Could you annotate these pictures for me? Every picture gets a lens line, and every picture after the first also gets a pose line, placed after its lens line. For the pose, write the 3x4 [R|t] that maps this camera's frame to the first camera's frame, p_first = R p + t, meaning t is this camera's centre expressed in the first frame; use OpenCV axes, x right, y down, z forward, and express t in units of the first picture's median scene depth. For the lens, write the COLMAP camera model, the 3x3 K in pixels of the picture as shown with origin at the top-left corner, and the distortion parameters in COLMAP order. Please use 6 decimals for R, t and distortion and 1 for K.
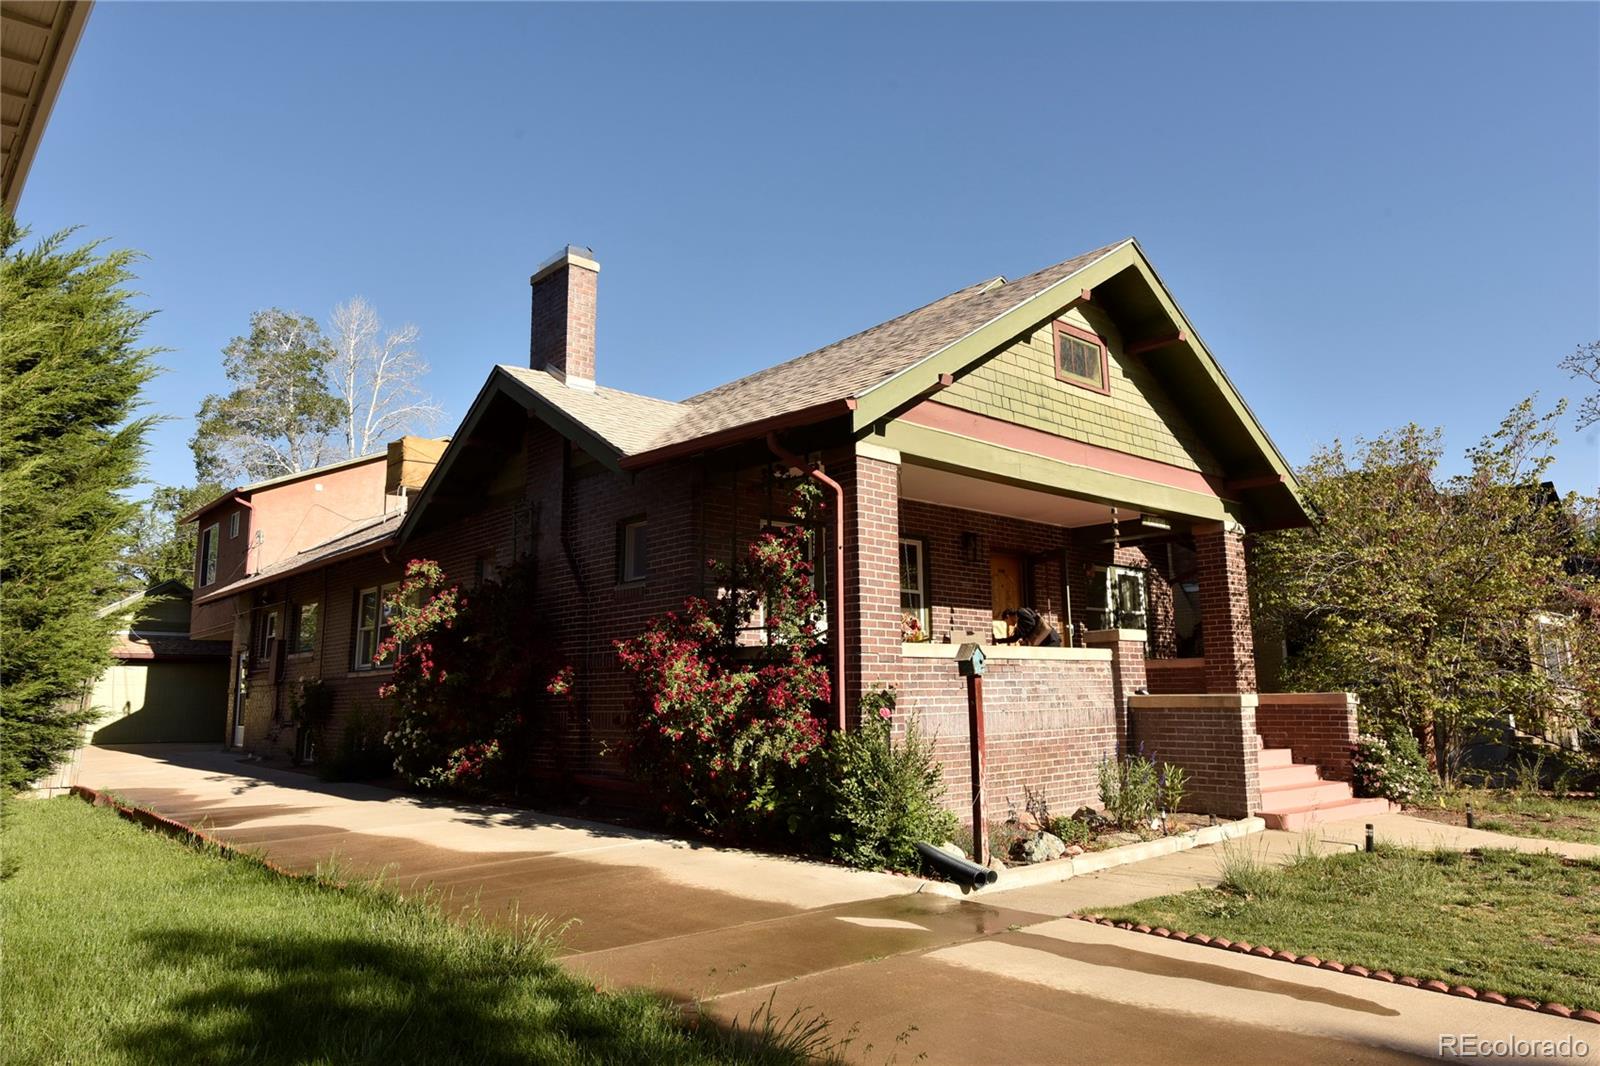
lens RADIAL K [[1073.9, 0, 801.9], [0, 1073.9, 530.6], [0, 0, 1]] dist [0.007026, 0.001369]
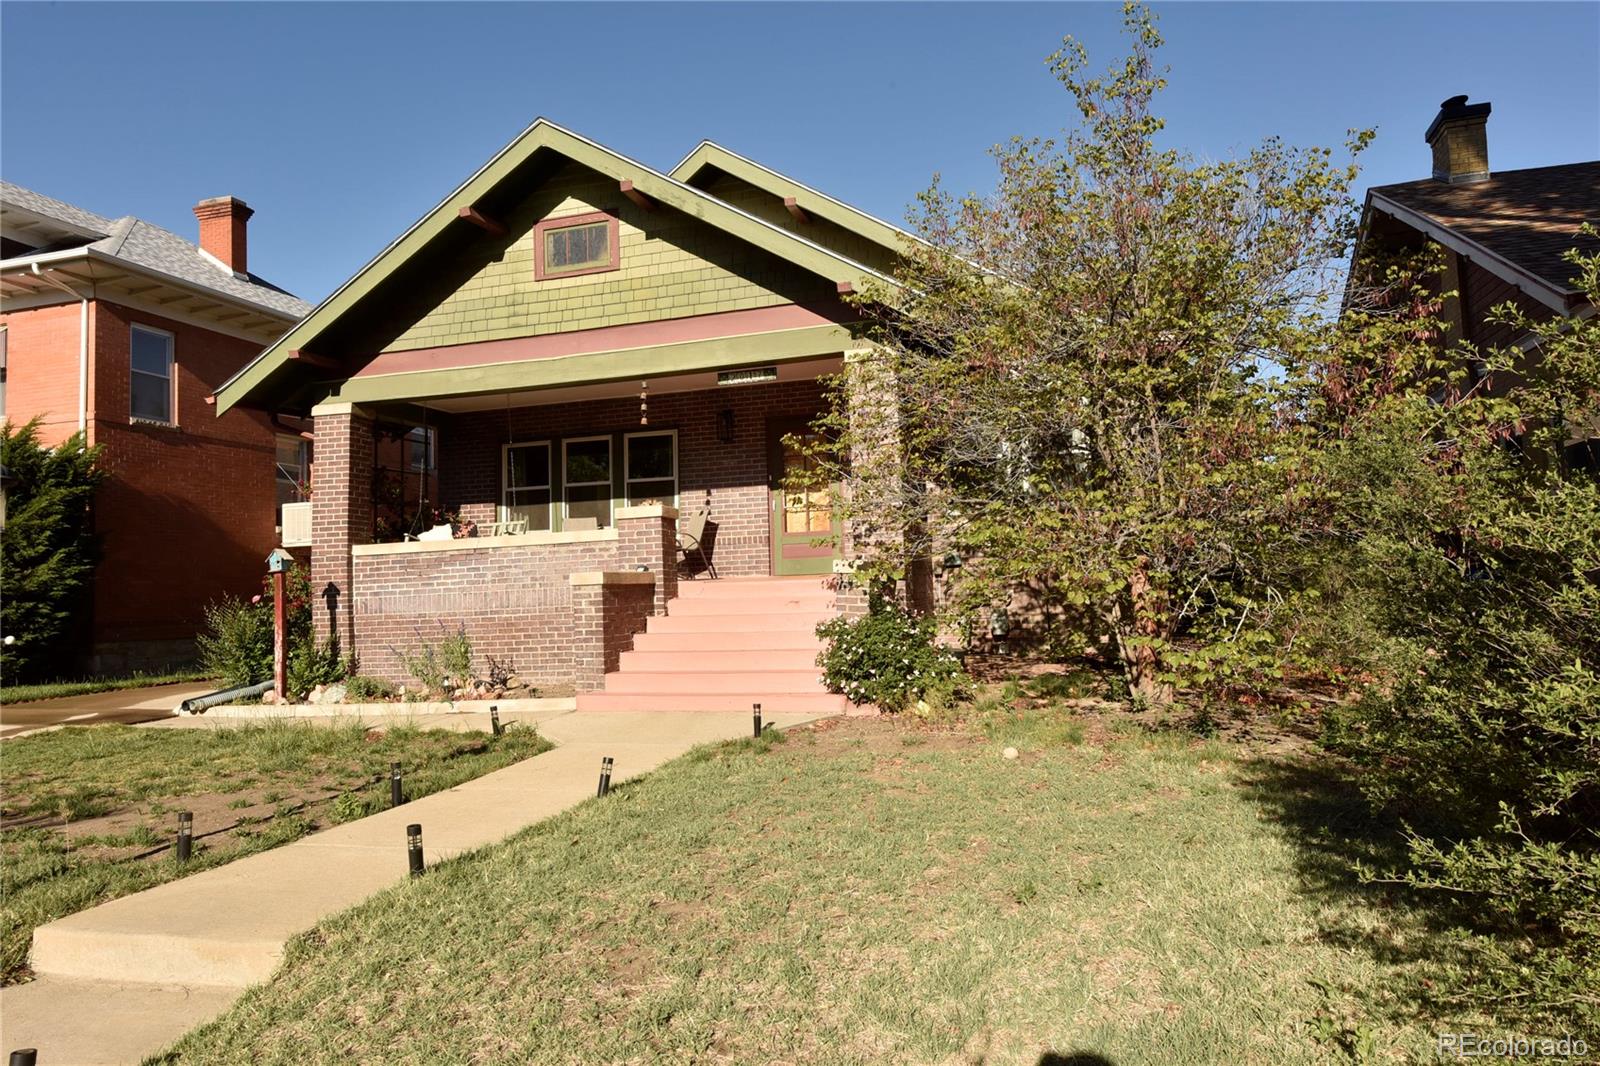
lens RADIAL K [[1073.9, 0, 802.1], [0, 1073.9, 532.6], [0, 0, 1]] dist [0.007026, 0.001369]
pose [[0.511629, -0.054598, -0.857470, 1.264278], [0.165318, 0.985587, 0.035886, 0.108458], [0.843152, -0.160116, 0.513281, 0.638039]]
